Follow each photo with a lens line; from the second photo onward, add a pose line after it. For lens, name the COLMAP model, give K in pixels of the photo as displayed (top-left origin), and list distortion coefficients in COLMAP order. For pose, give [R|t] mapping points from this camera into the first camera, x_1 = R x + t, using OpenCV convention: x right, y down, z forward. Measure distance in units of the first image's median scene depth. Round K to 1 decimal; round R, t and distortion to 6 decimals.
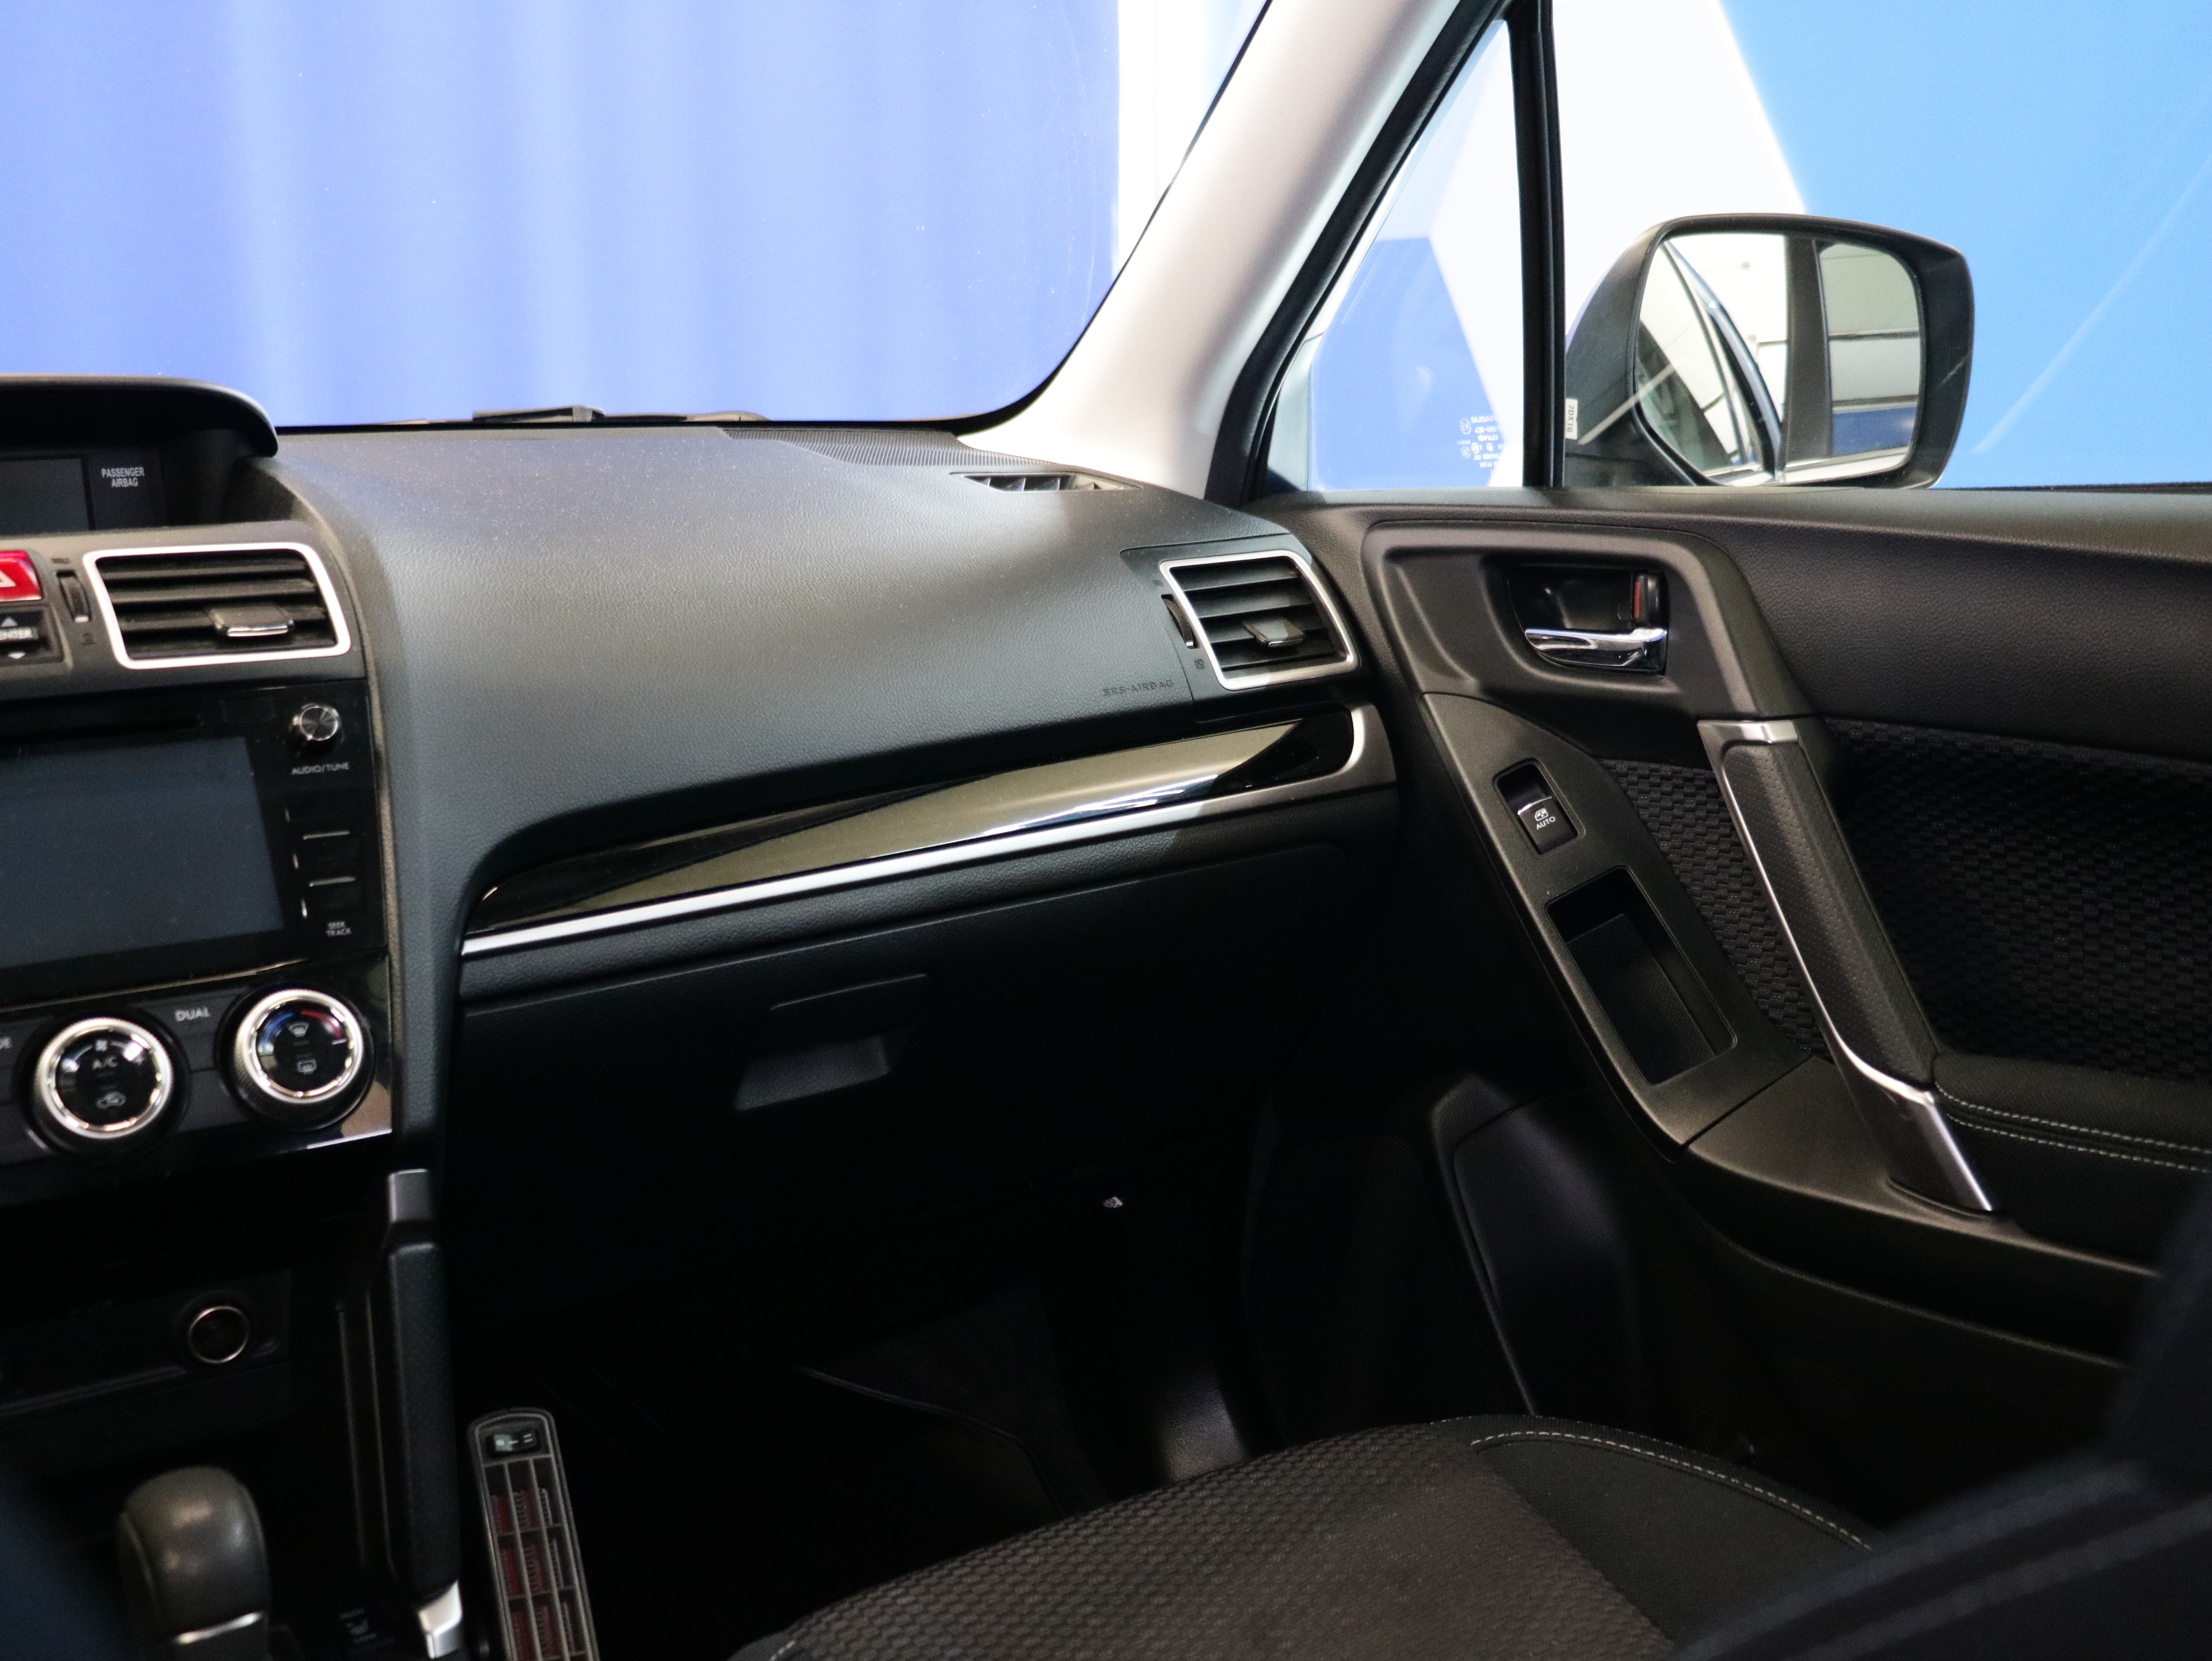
lens RADIAL K [[2386.2, 0, 1097.7], [0, 2386.2, 824.0], [0, 0, 1]] dist [-0.017139, 0.000000]
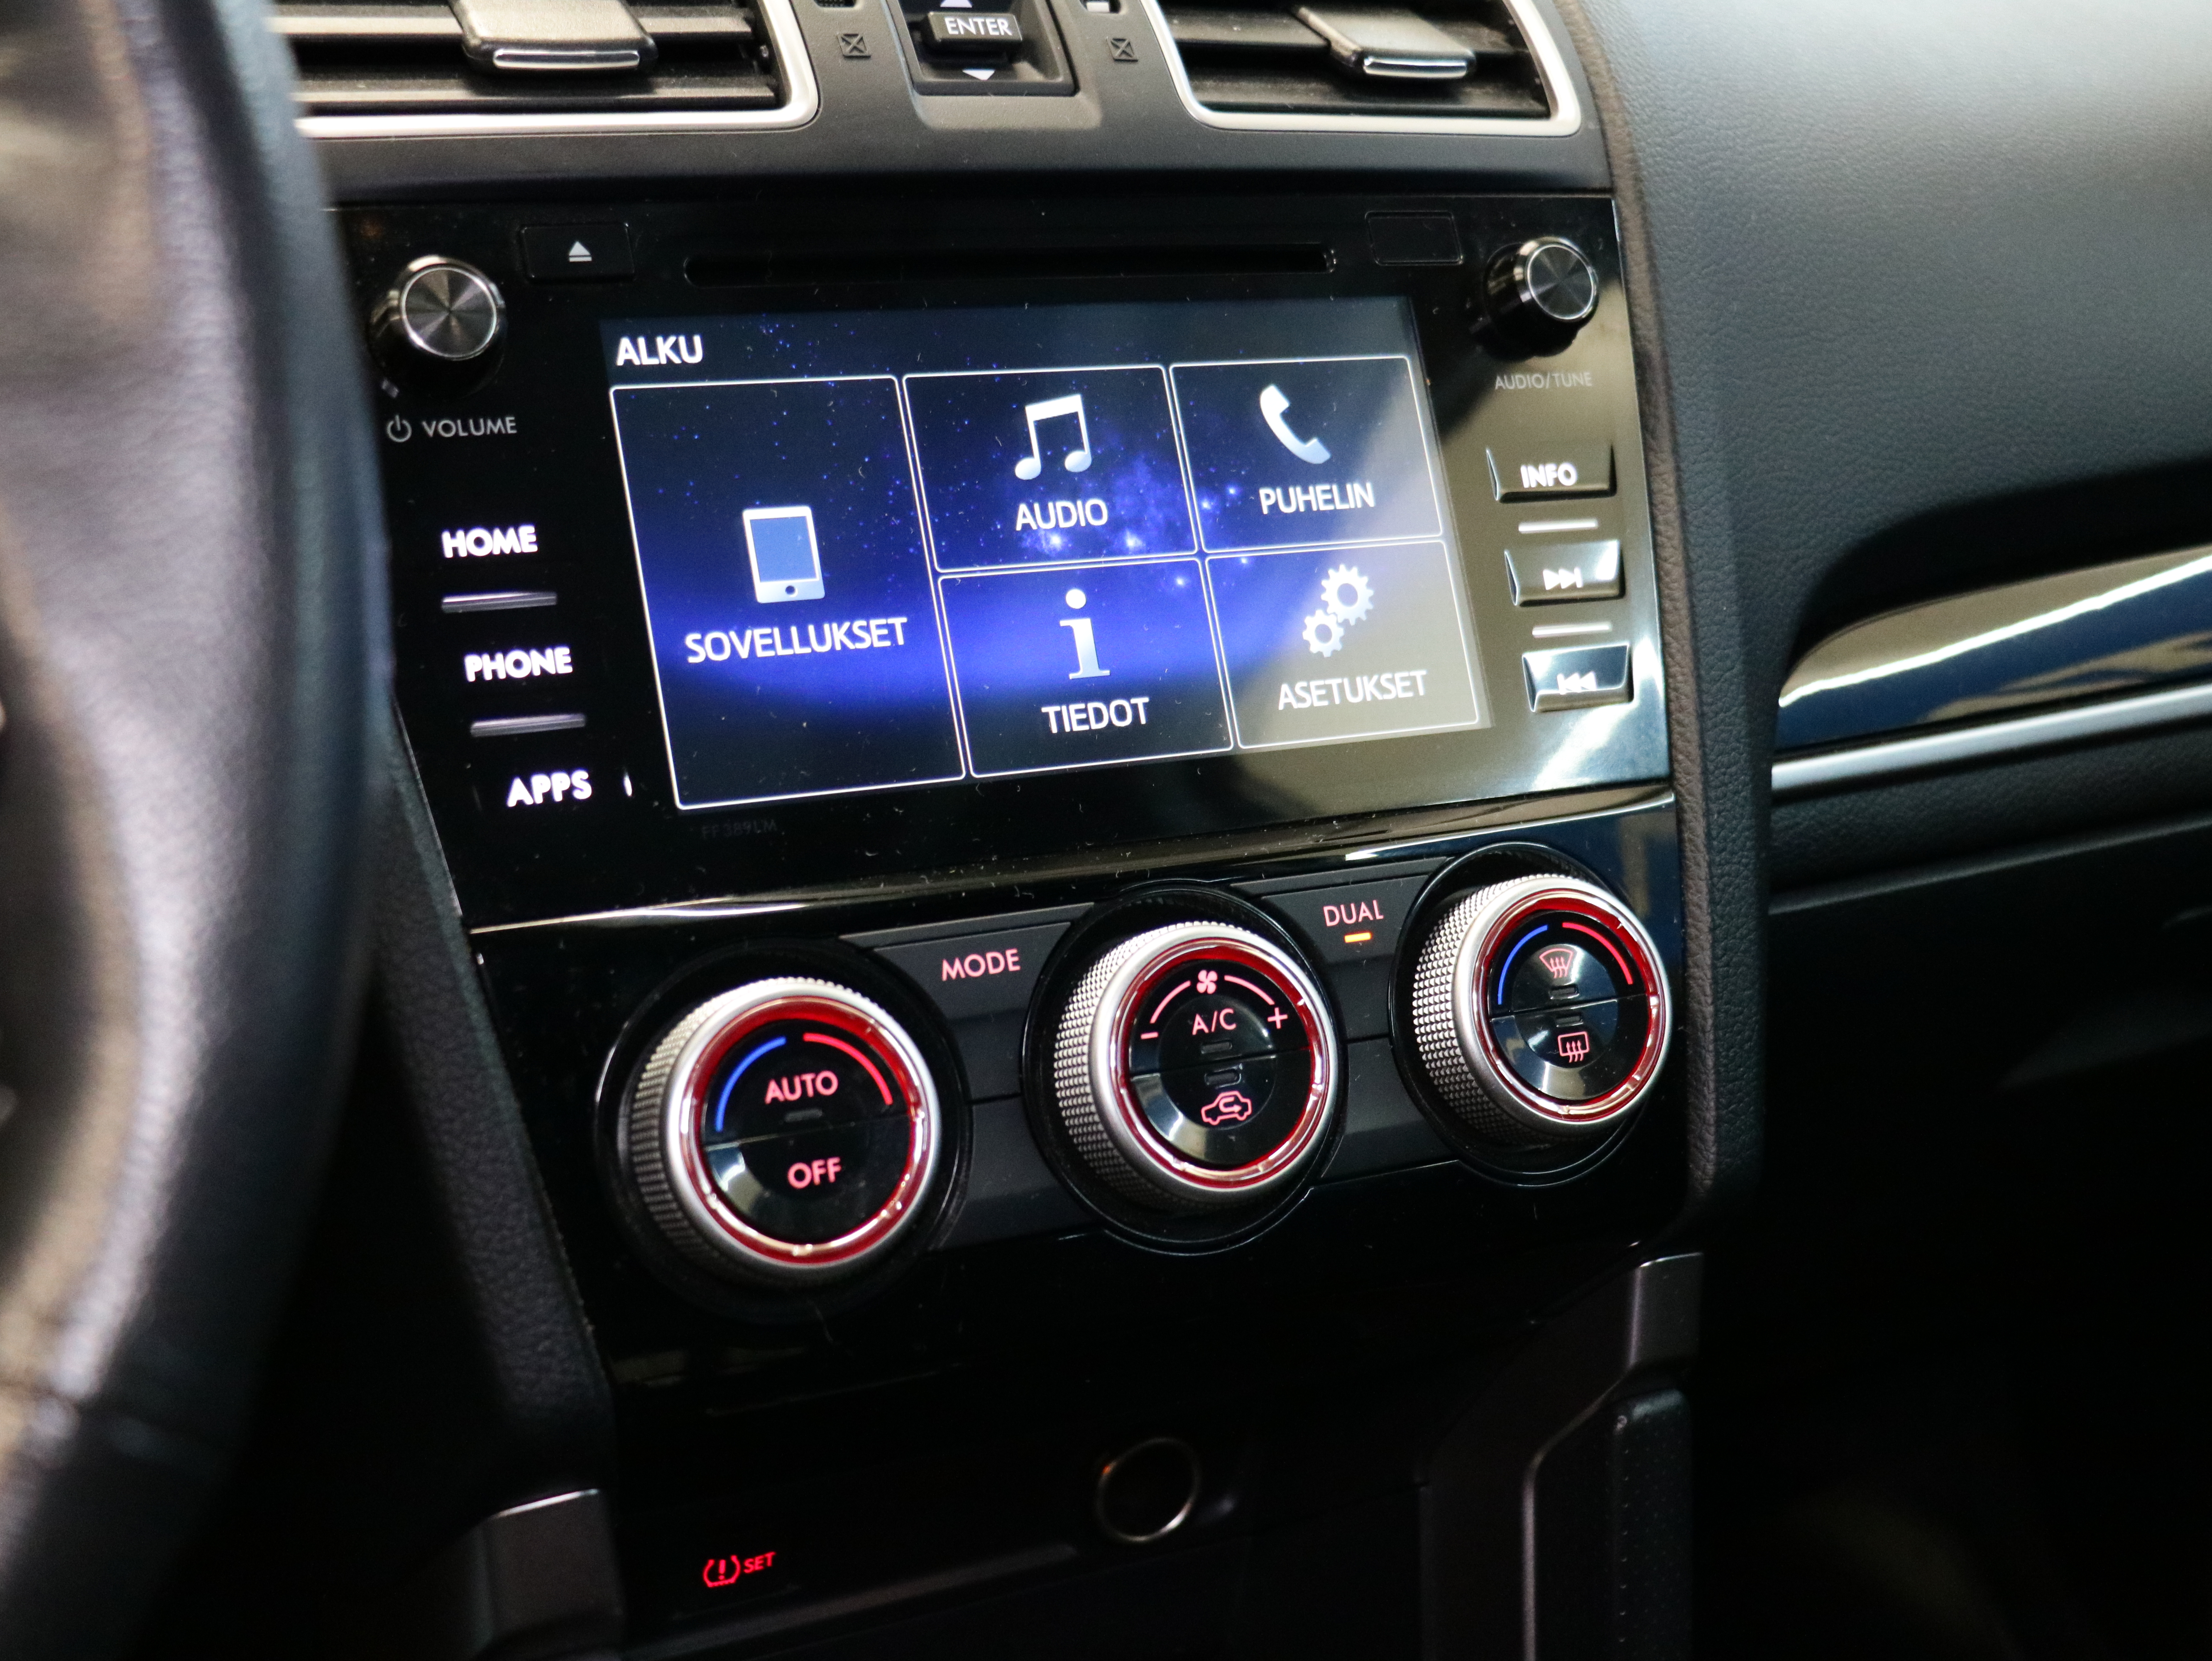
lens RADIAL K [[3005.7, 0, 1115.4], [0, 3005.7, 843.5], [0, 0, 1]] dist [-0.021970, 0.000000]
pose [[0.993540, 0.096902, -0.059056, -0.356613], [-0.088052, 0.986583, 0.137478, -0.007101], [0.071586, -0.131390, 0.988743, 0.393449]]
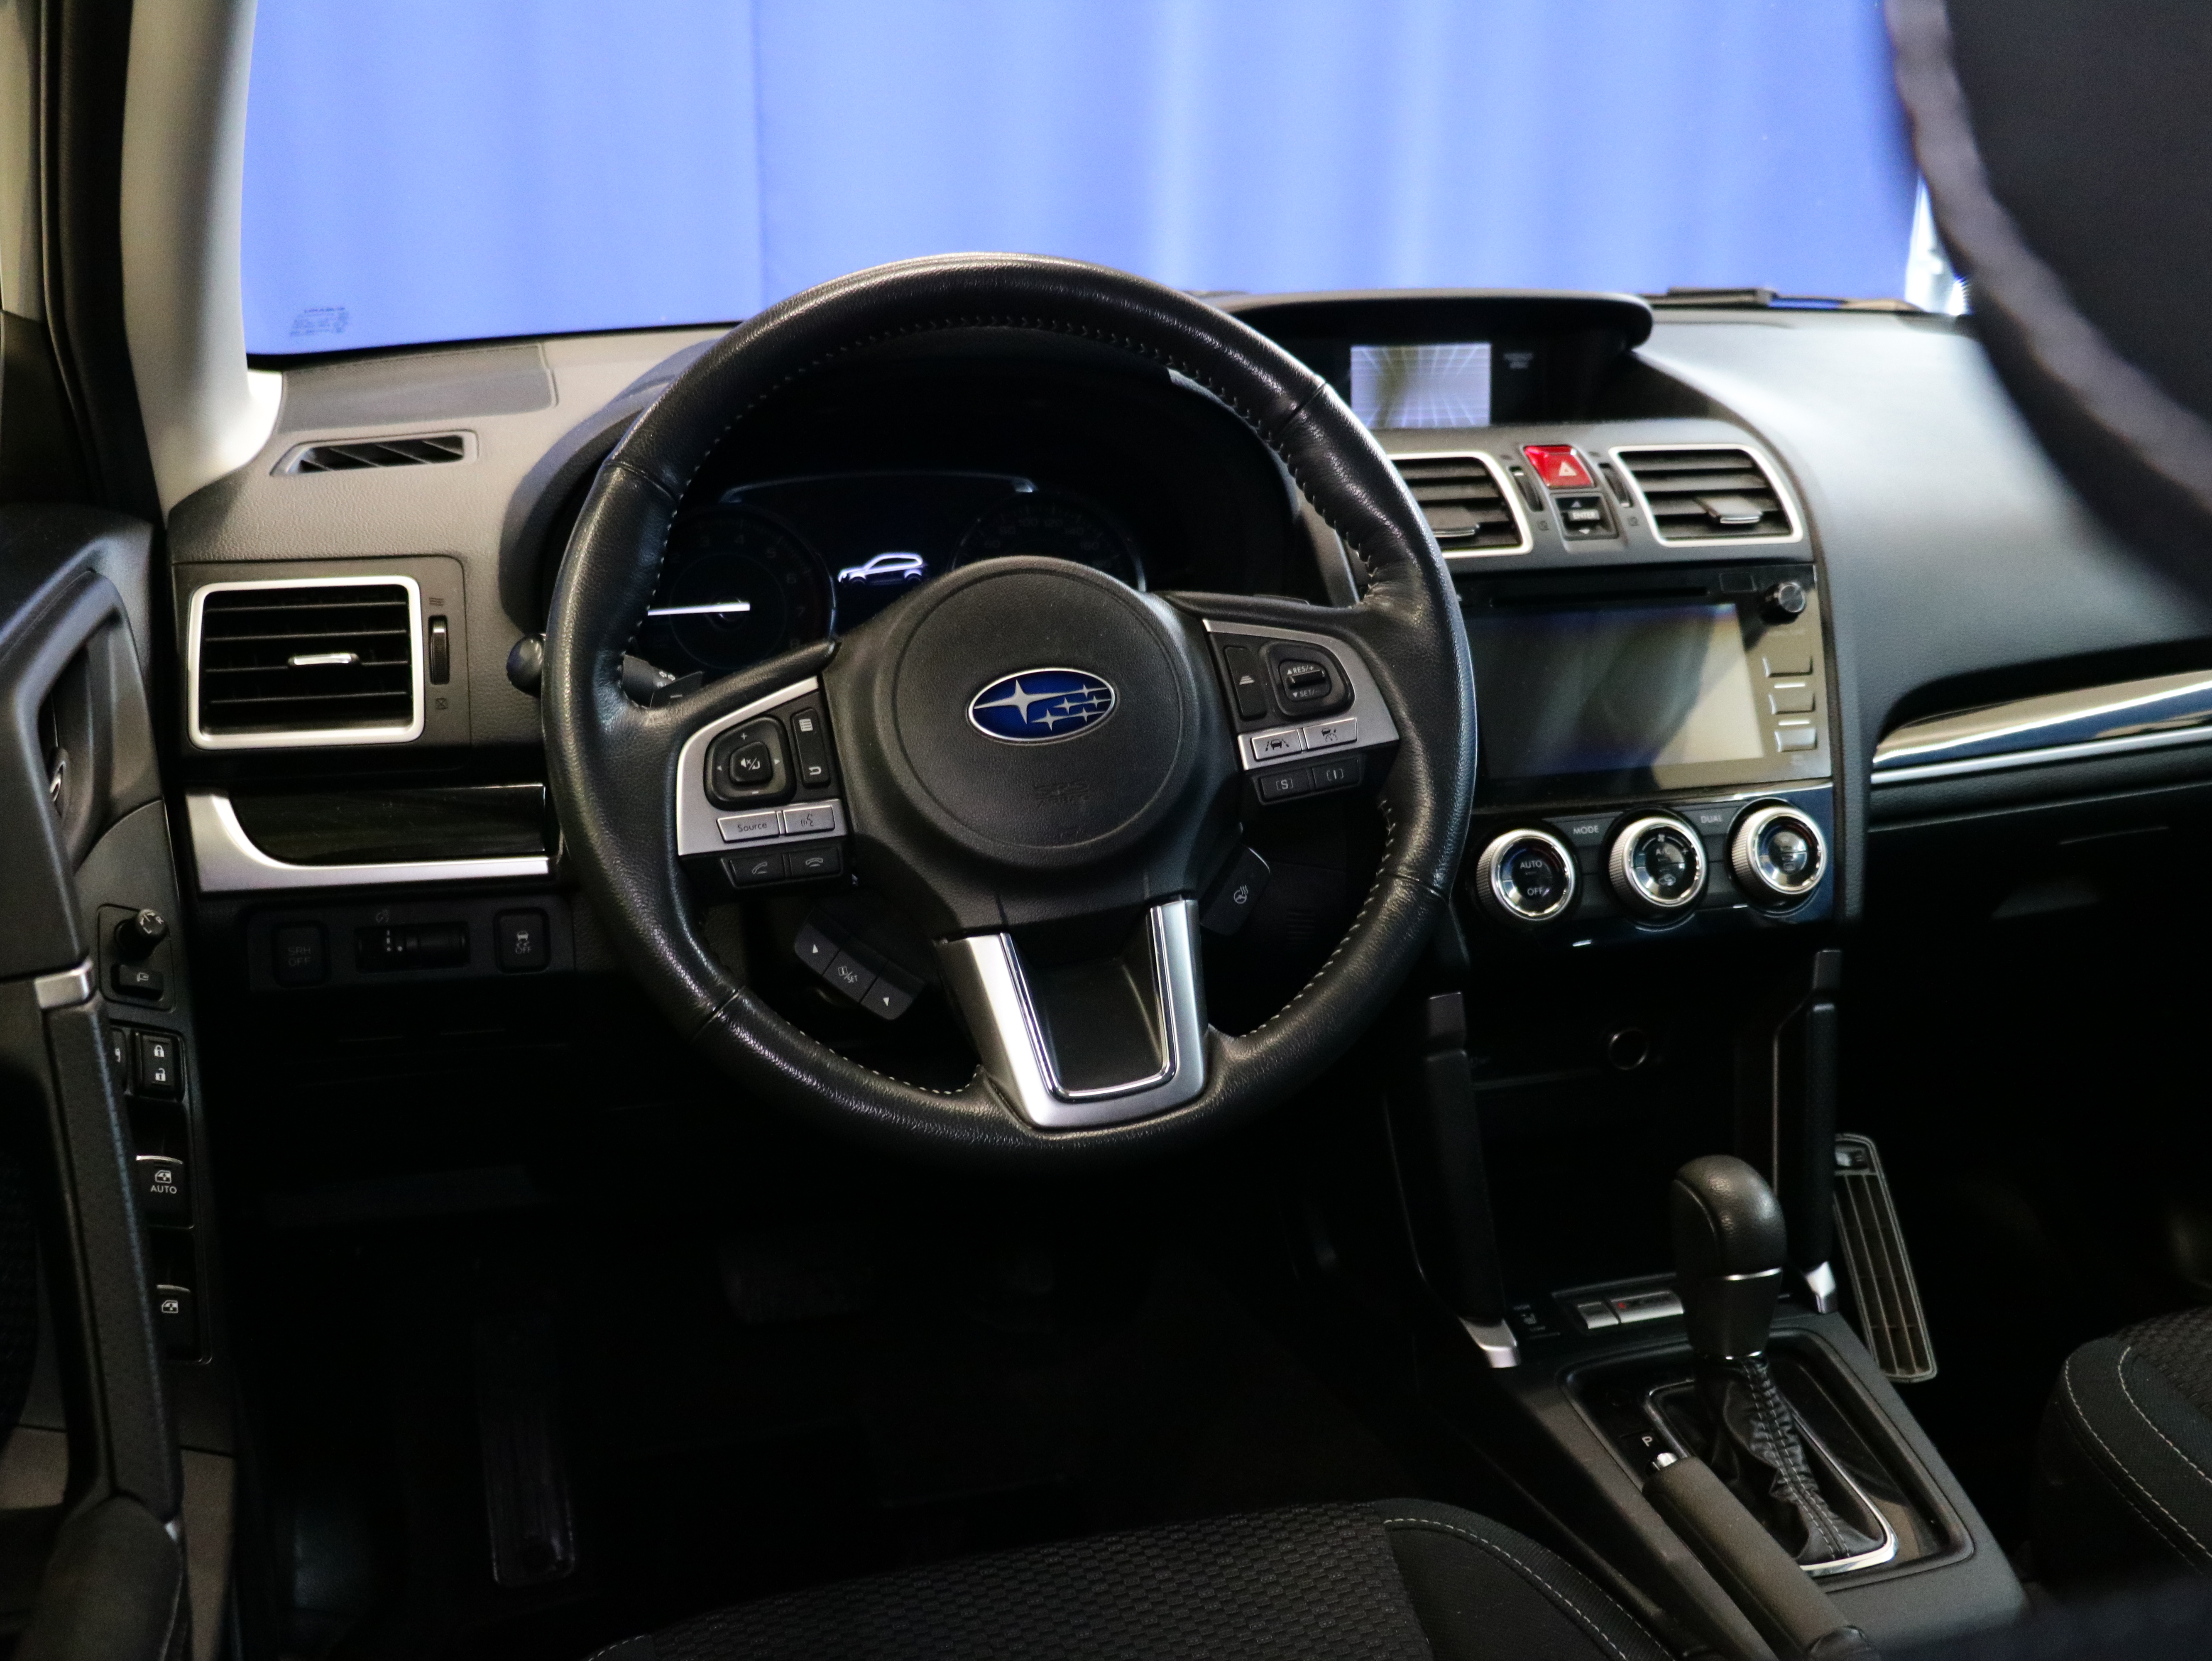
lens RADIAL K [[2212.0, 0, 1112.1], [0, 2212.0, 812.7], [0, 0, 1]] dist [-0.040493, 0.000000]
pose [[0.961989, 0.111515, -0.249281, -0.359502], [-0.082443, 0.988827, 0.124196, -0.043713], [0.260346, -0.098924, 0.960434, -0.240914]]
